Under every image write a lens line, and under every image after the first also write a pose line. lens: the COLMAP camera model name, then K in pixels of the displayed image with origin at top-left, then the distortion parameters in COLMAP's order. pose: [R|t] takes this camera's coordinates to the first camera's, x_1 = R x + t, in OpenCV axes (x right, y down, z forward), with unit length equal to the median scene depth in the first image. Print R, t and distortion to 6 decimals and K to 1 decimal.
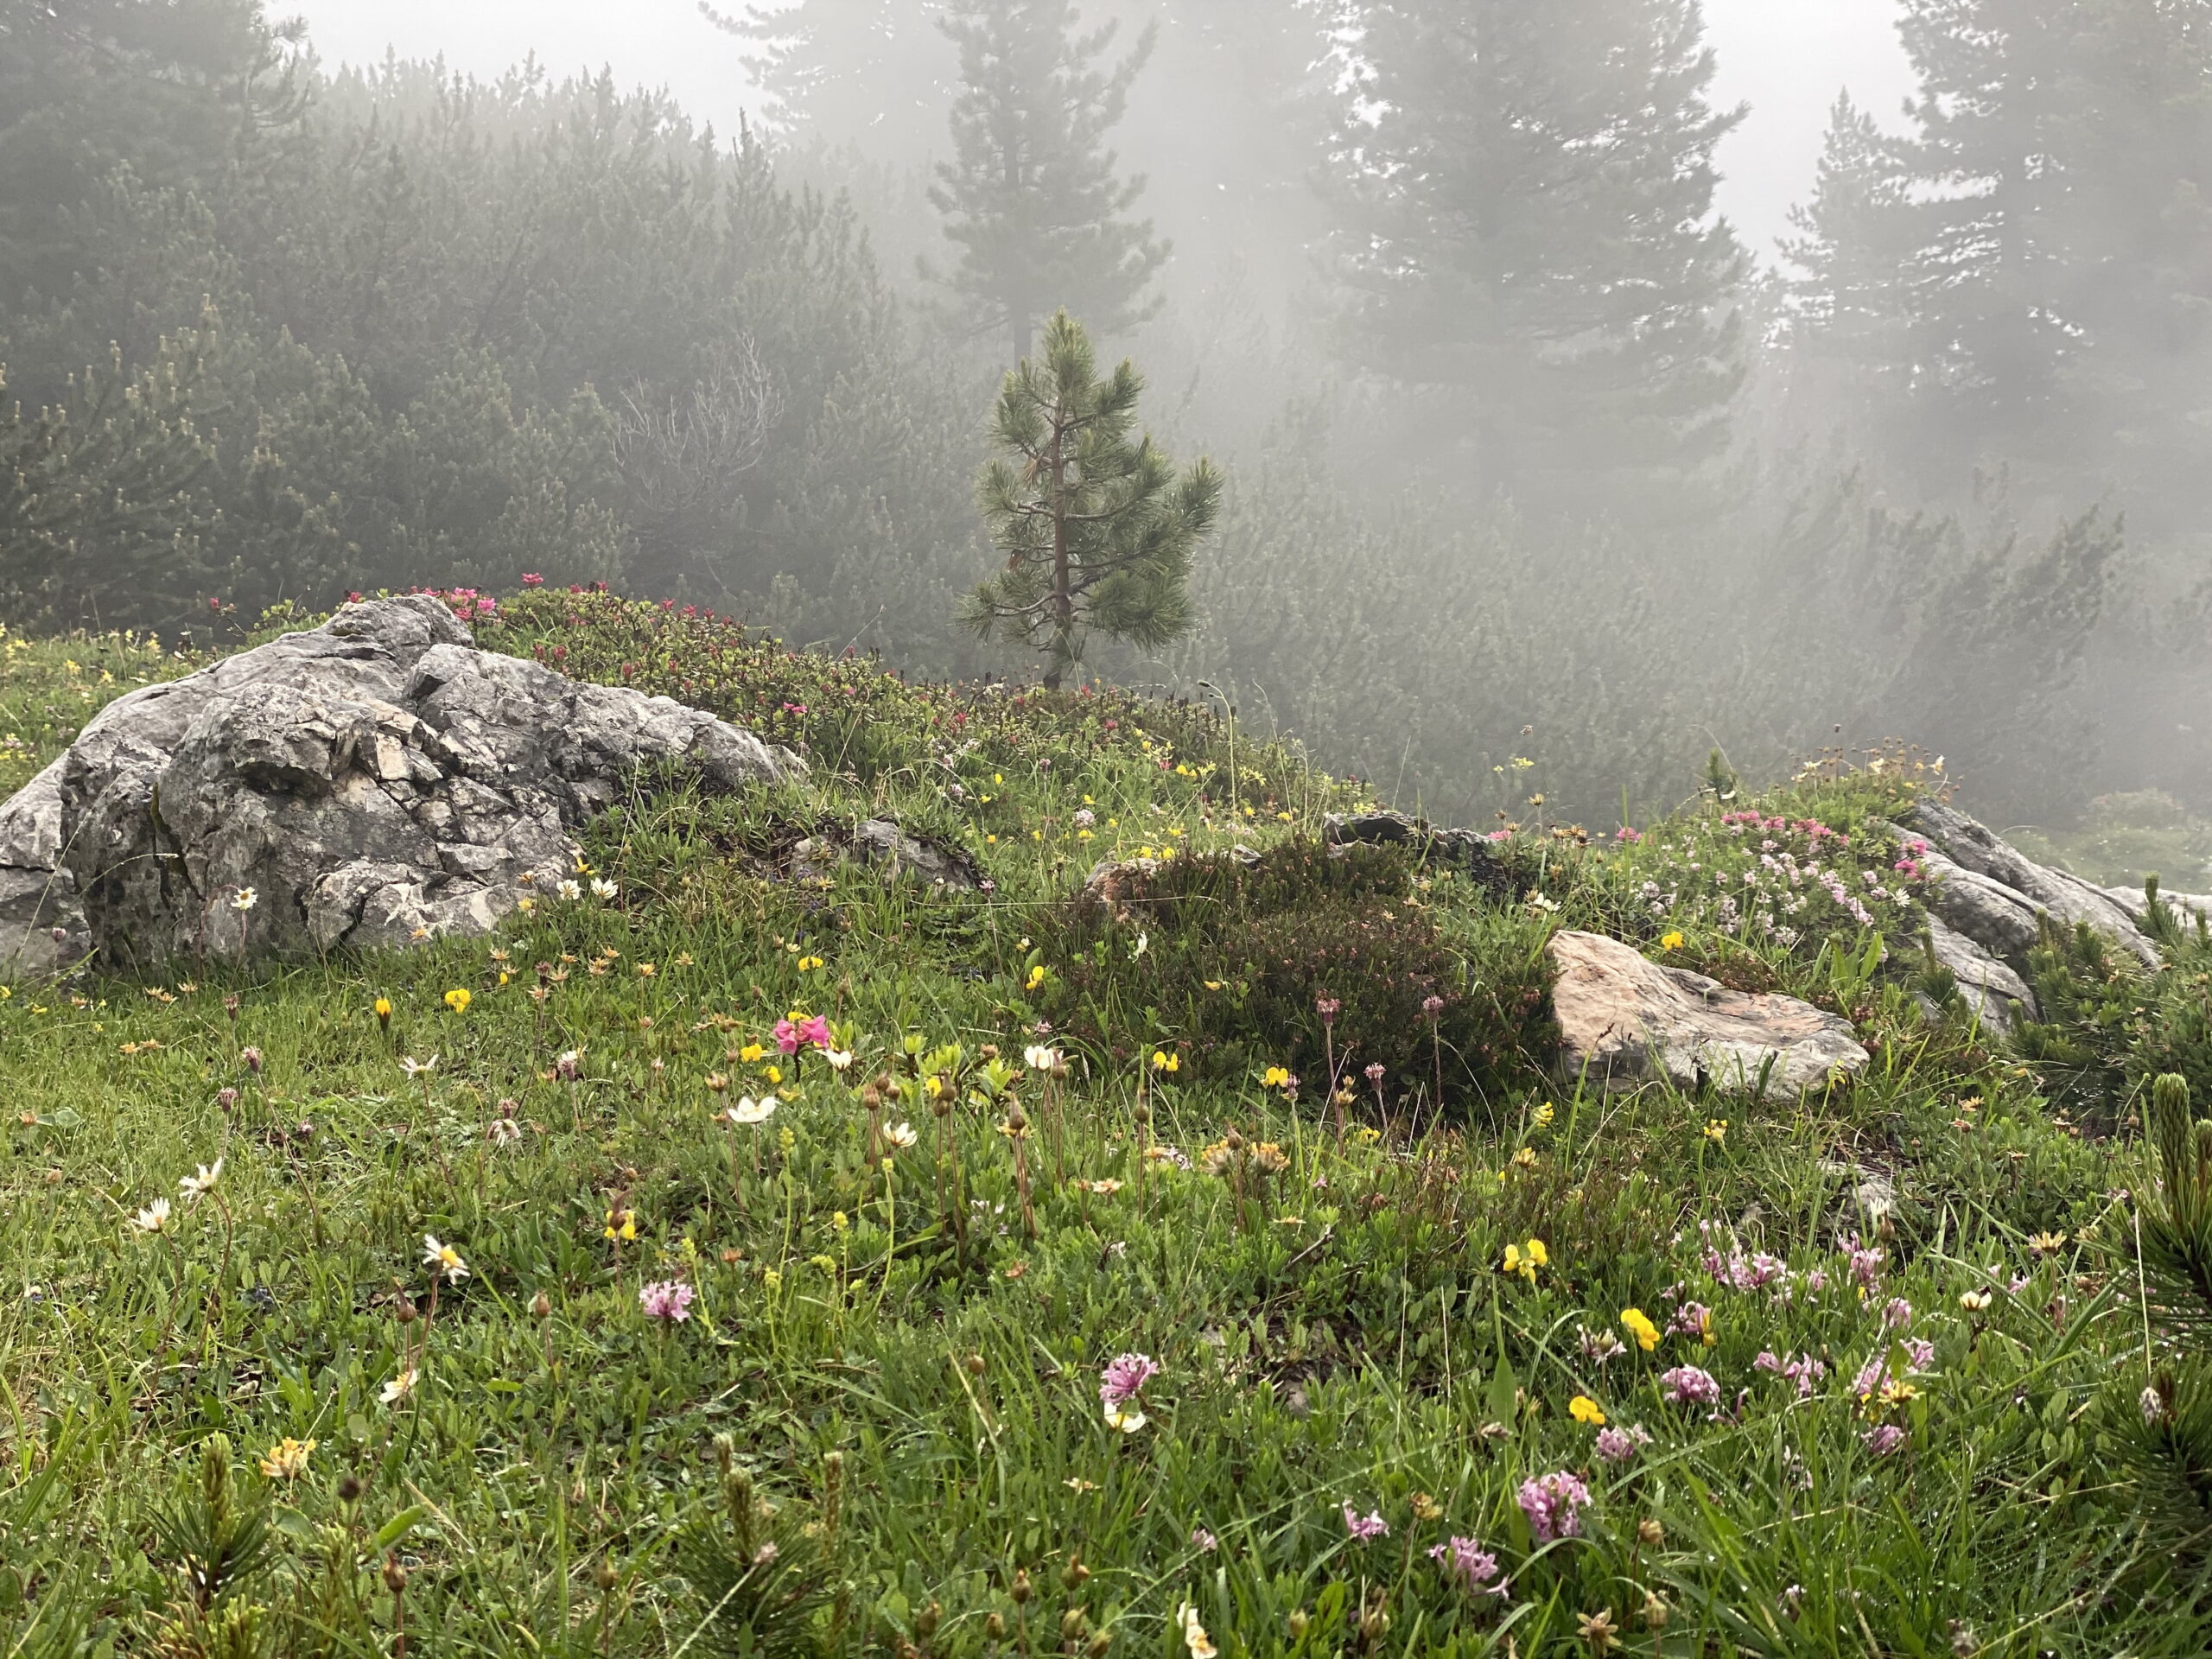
lens RADIAL K [[3291.4, 0, 1093.1], [0, 3291.4, 844.7], [0, 0, 1]] dist [0.148065, -0.081579]
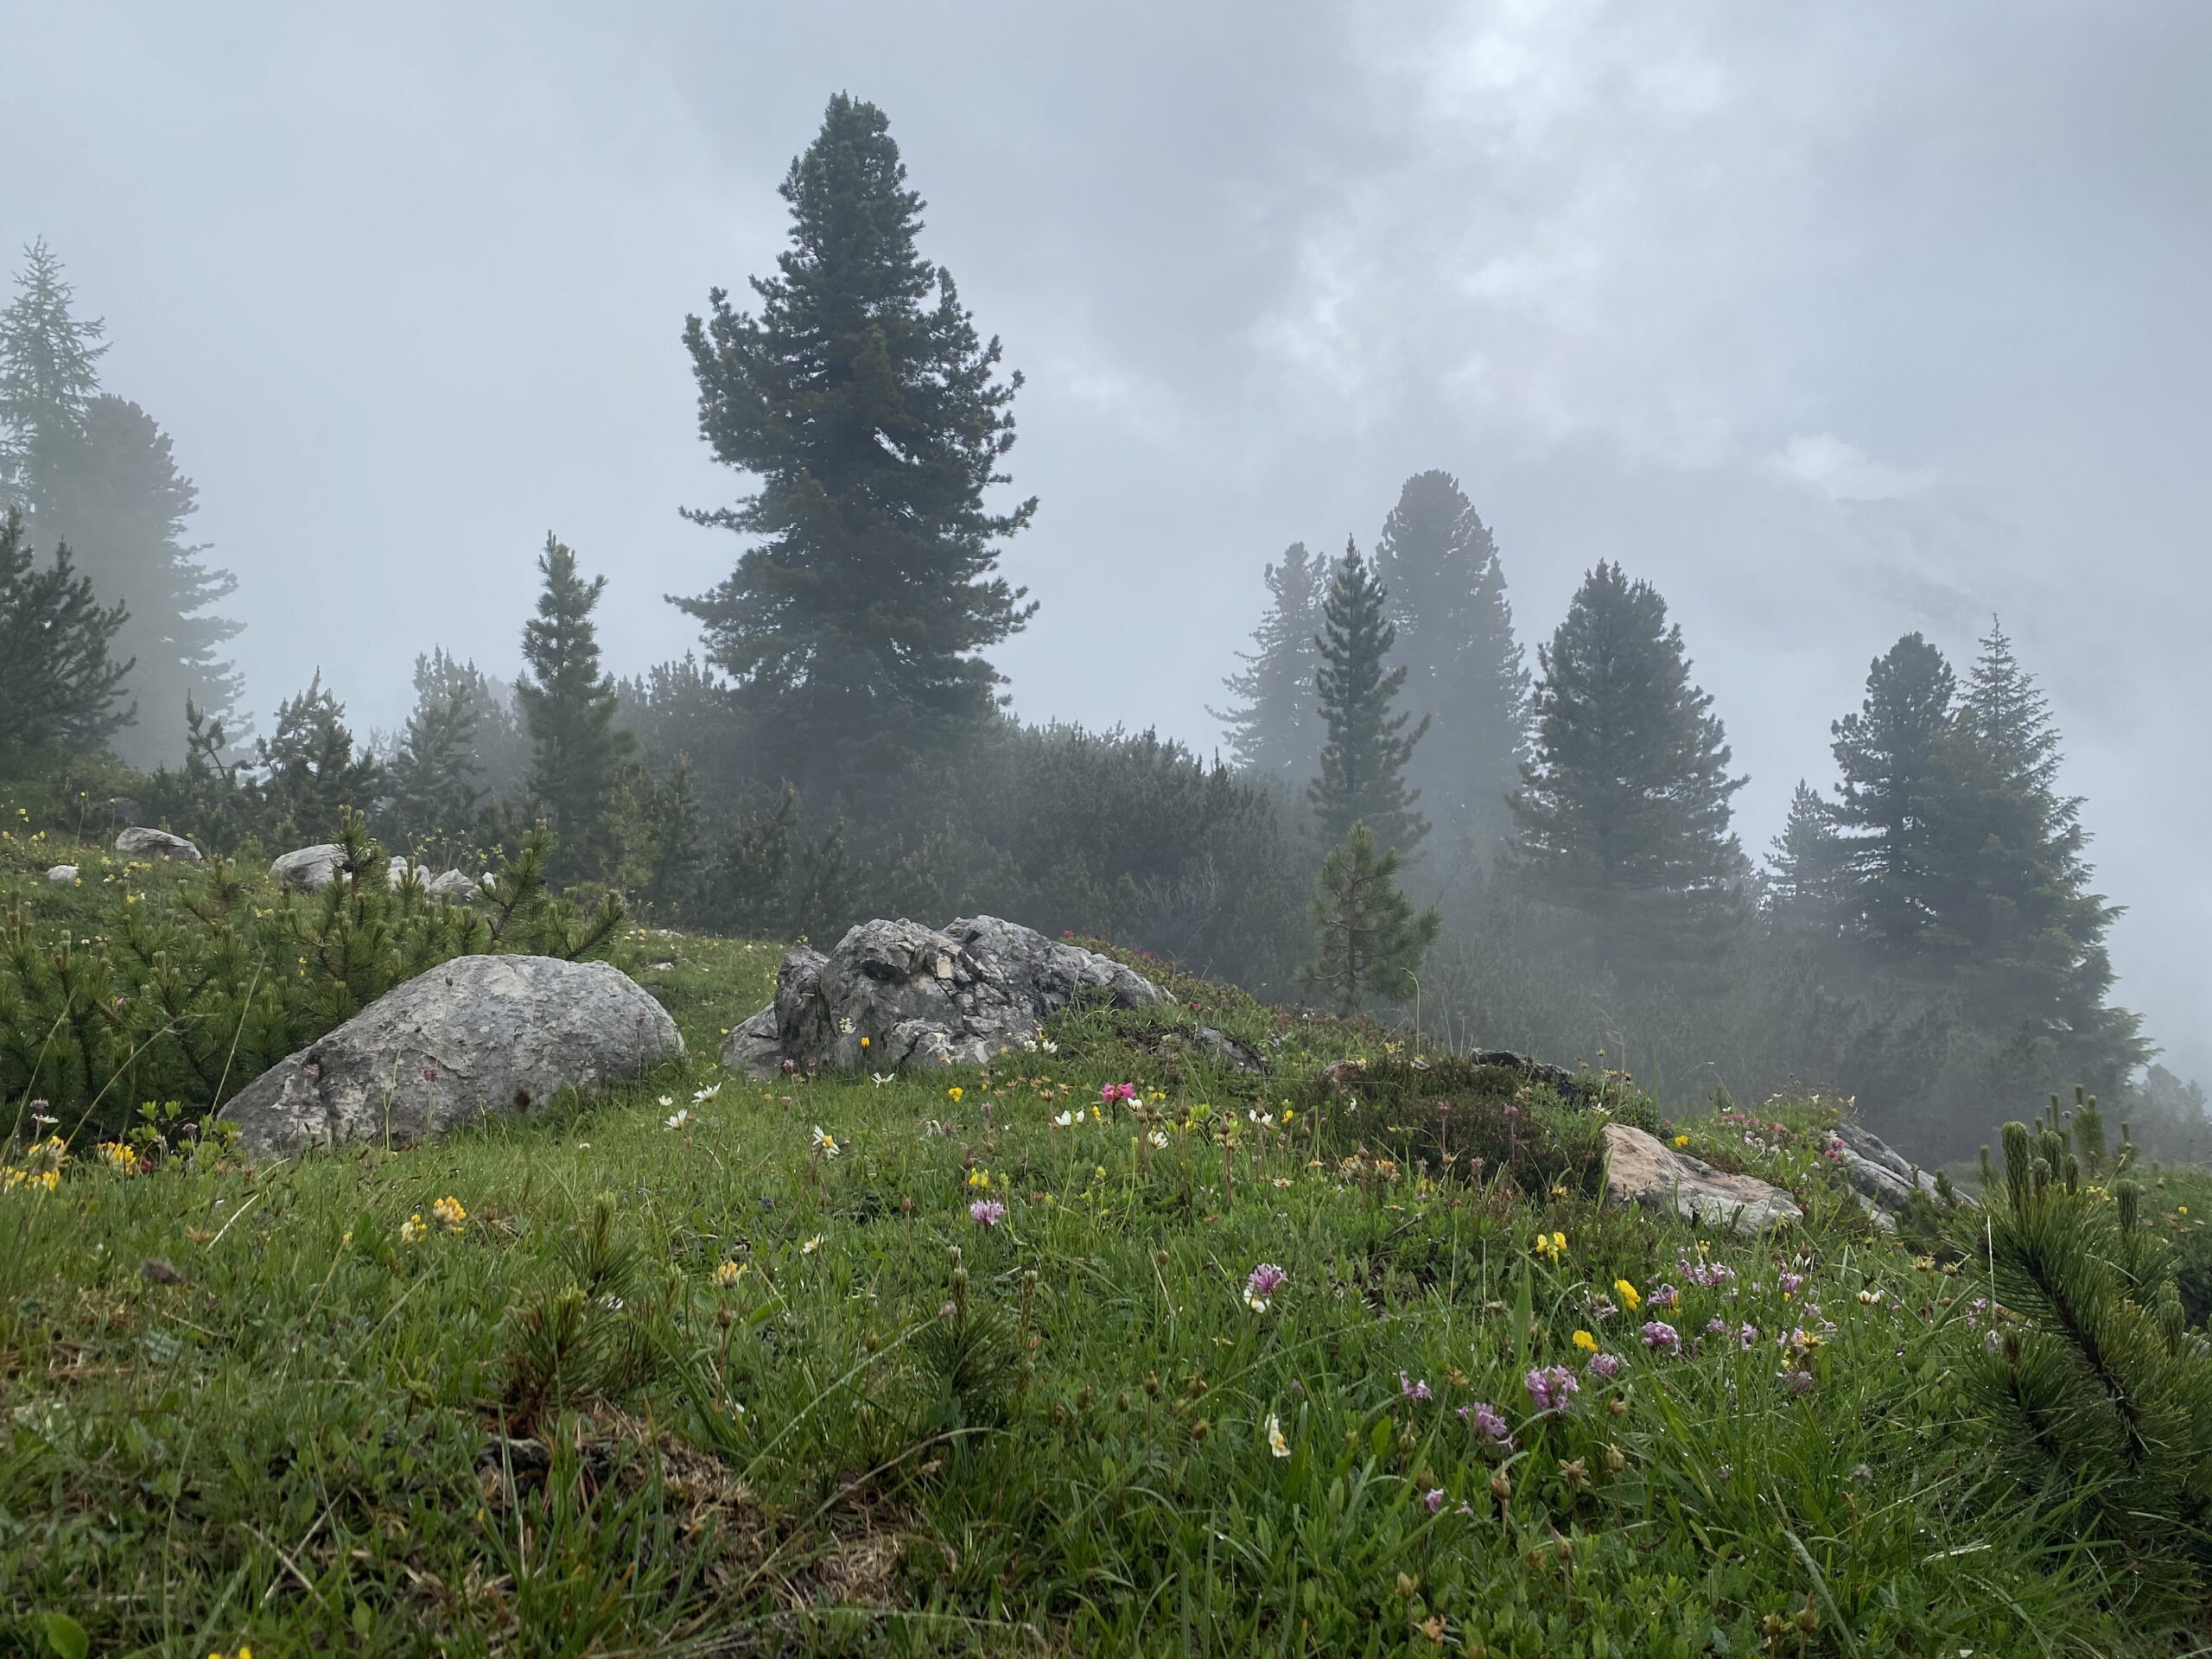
lens RADIAL K [[1664.5, 0, 1106.0], [0, 1664.5, 829.5], [0, 0, 1]] dist [0.199182, -0.551470]
pose [[0.983508, 0.058146, -0.171263, 0.028506], [-0.087910, 0.981219, -0.171702, 0.048544], [0.158063, 0.183926, 0.970148, 0.104485]]
